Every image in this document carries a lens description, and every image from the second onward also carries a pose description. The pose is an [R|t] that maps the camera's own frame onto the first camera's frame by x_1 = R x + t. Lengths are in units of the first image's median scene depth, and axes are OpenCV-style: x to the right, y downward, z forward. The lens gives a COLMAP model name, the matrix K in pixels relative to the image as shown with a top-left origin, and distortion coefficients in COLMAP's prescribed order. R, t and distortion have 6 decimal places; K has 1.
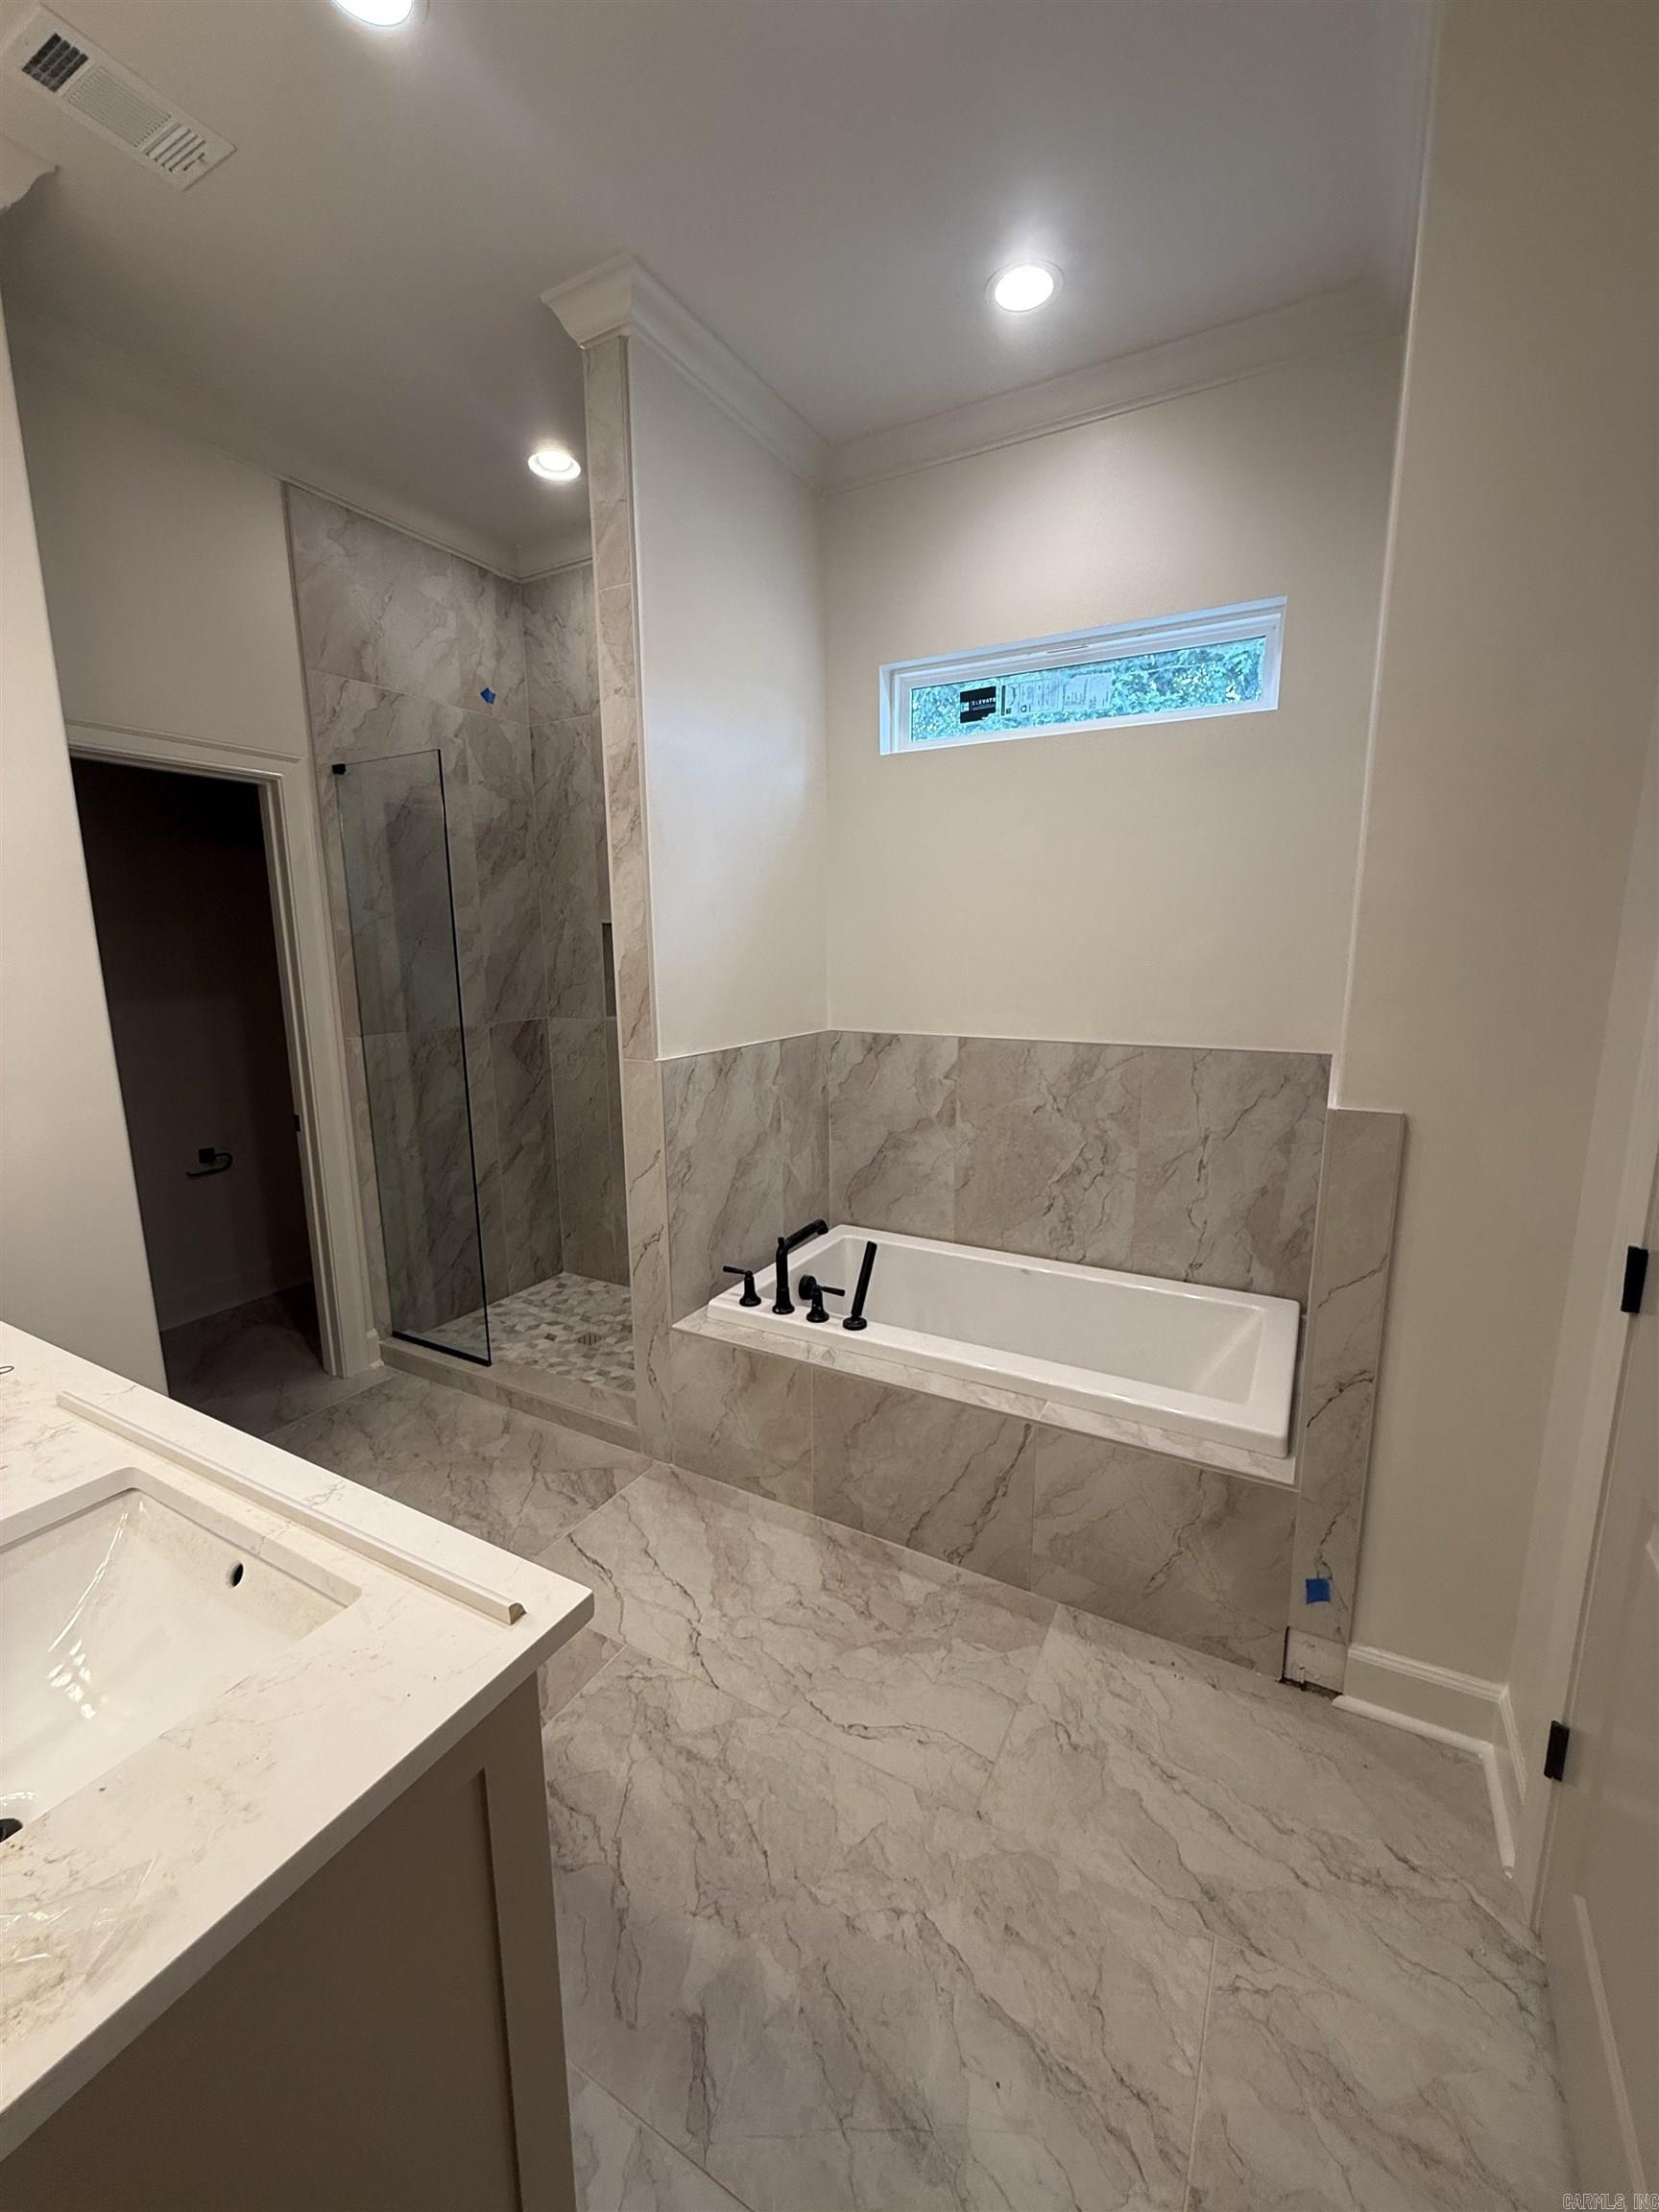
lens RADIAL K [[883.2, 0, 837.0], [0, 883.2, 1107.7], [0, 0, 1]] dist [0.000481, 0.000403]
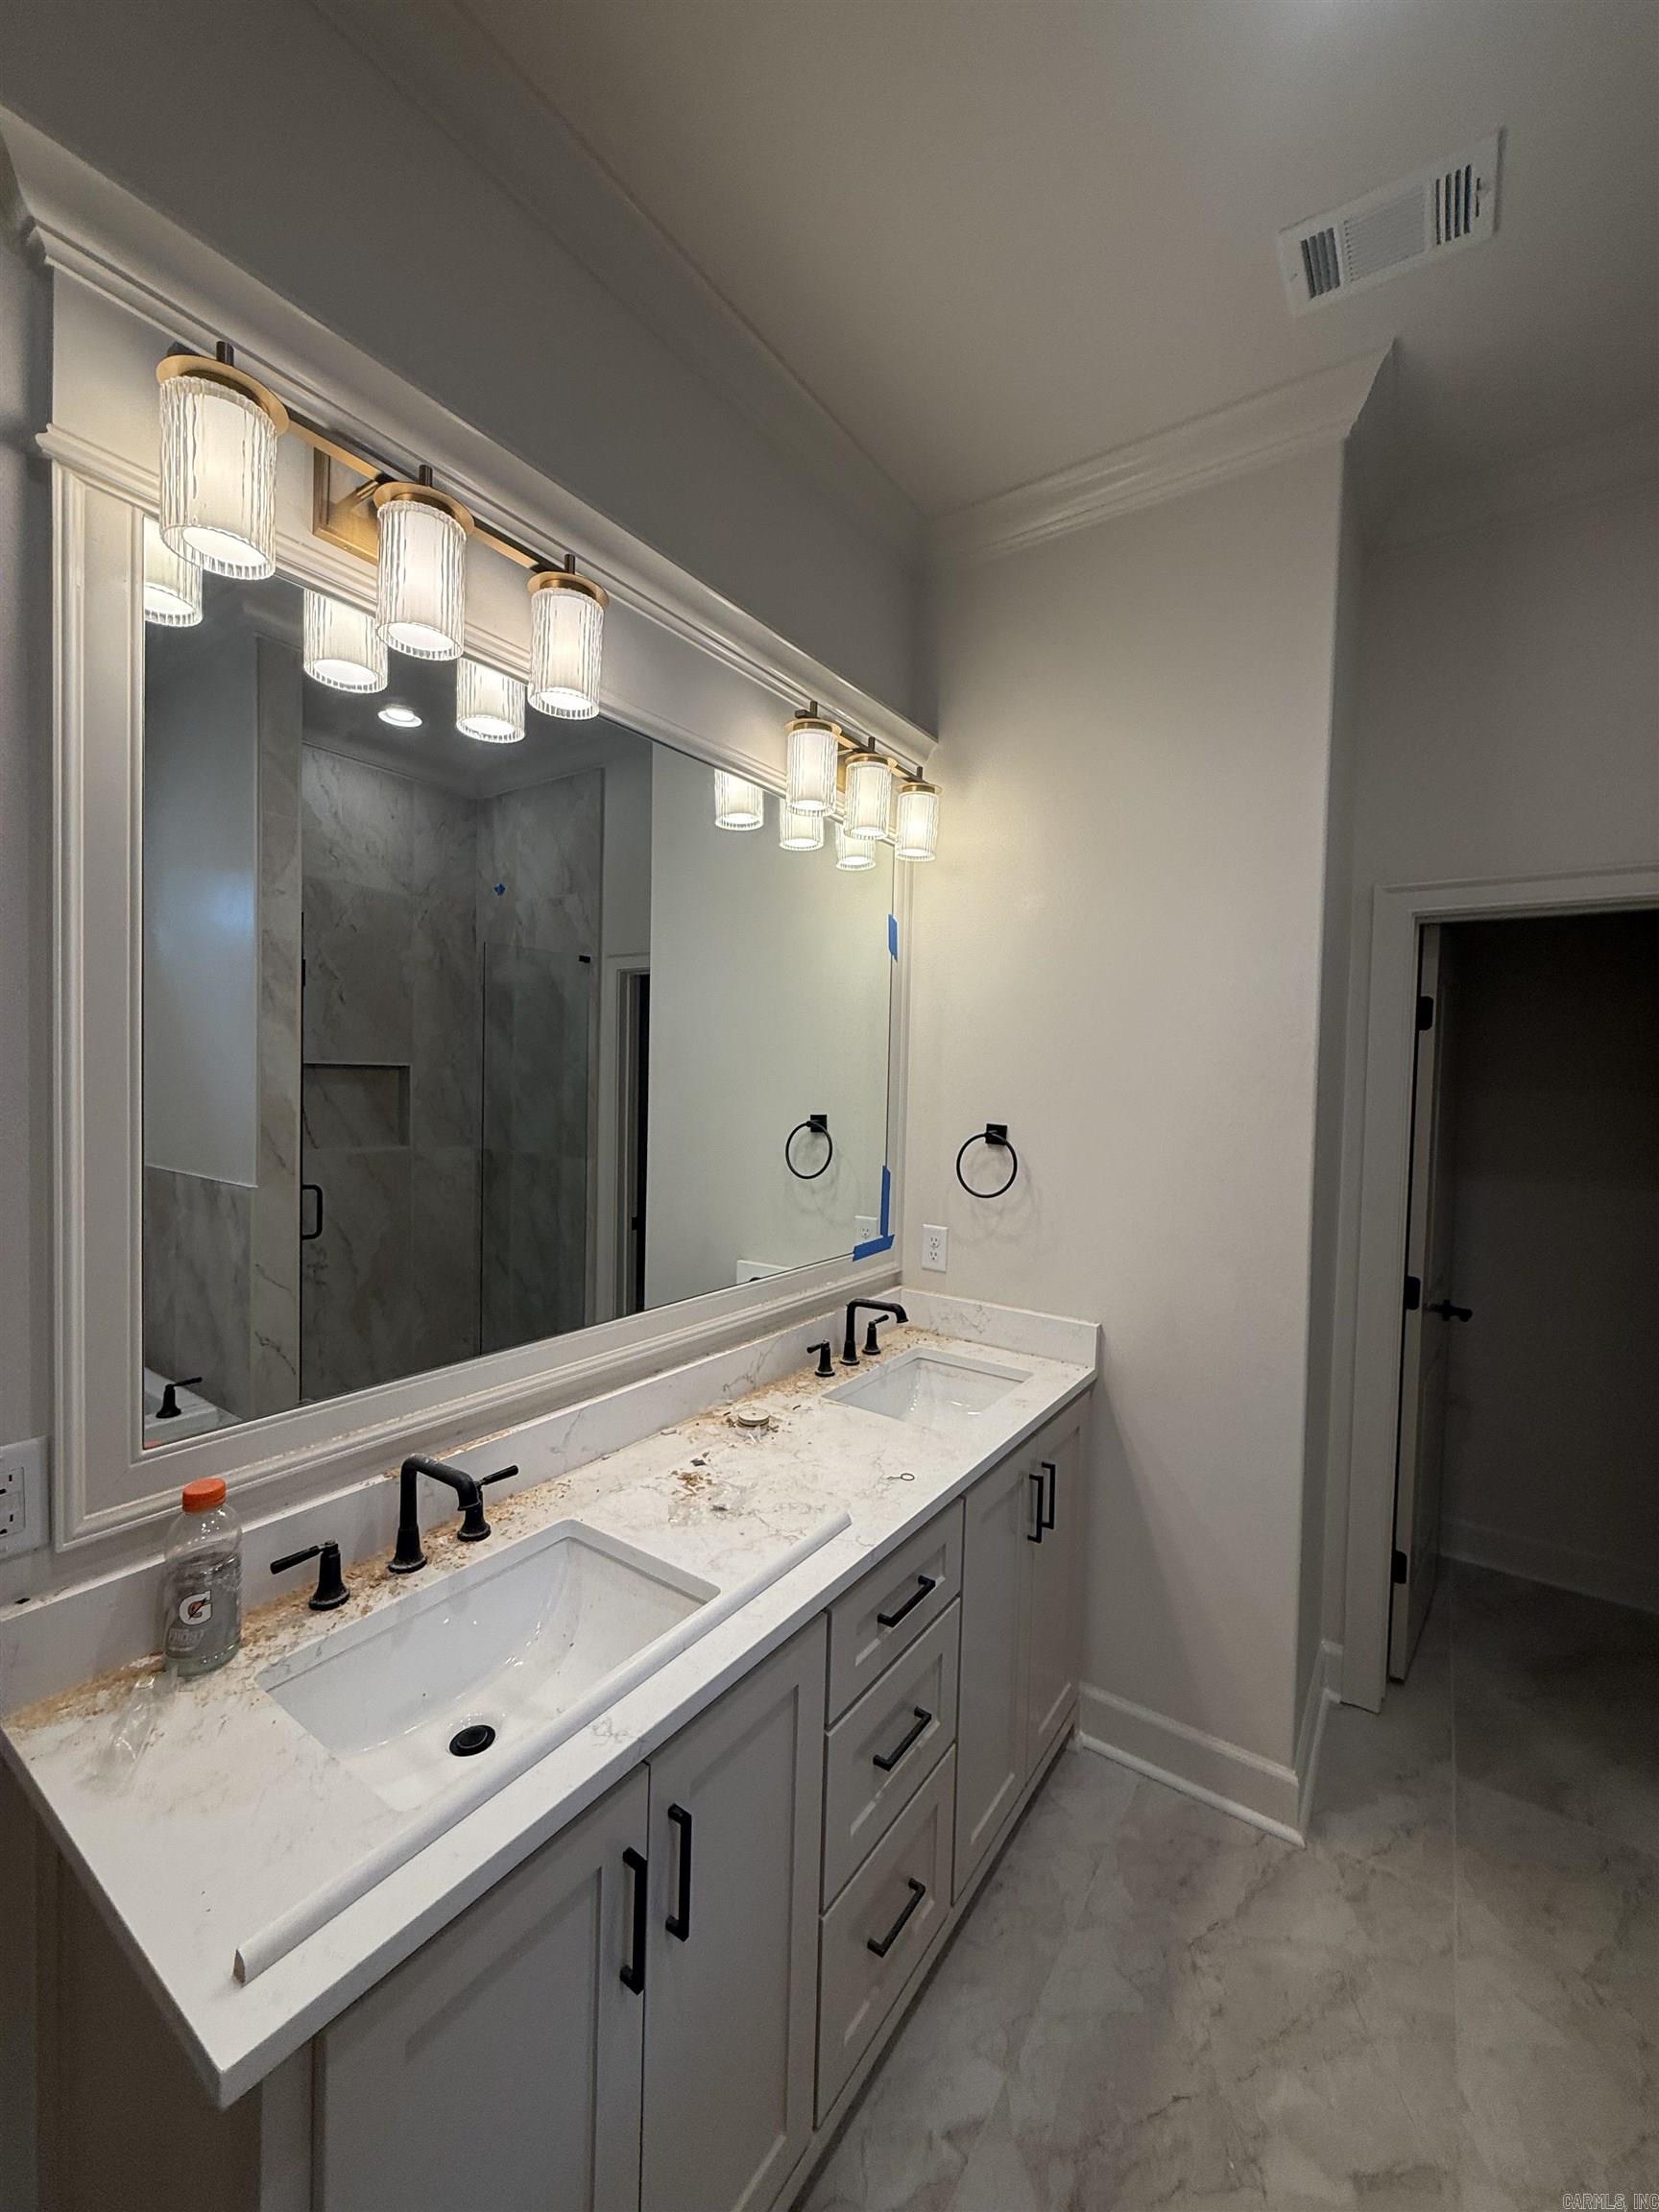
lens RADIAL K [[883.2, 0, 832.1], [0, 883.2, 1107.4], [0, 0, 1]] dist [0.000481, 0.000403]
pose [[-0.106590, 0.034096, -0.993718, 0.195722], [-0.200287, 0.978190, 0.055047, -0.196692], [0.973922, 0.204896, -0.097436, 0.757825]]
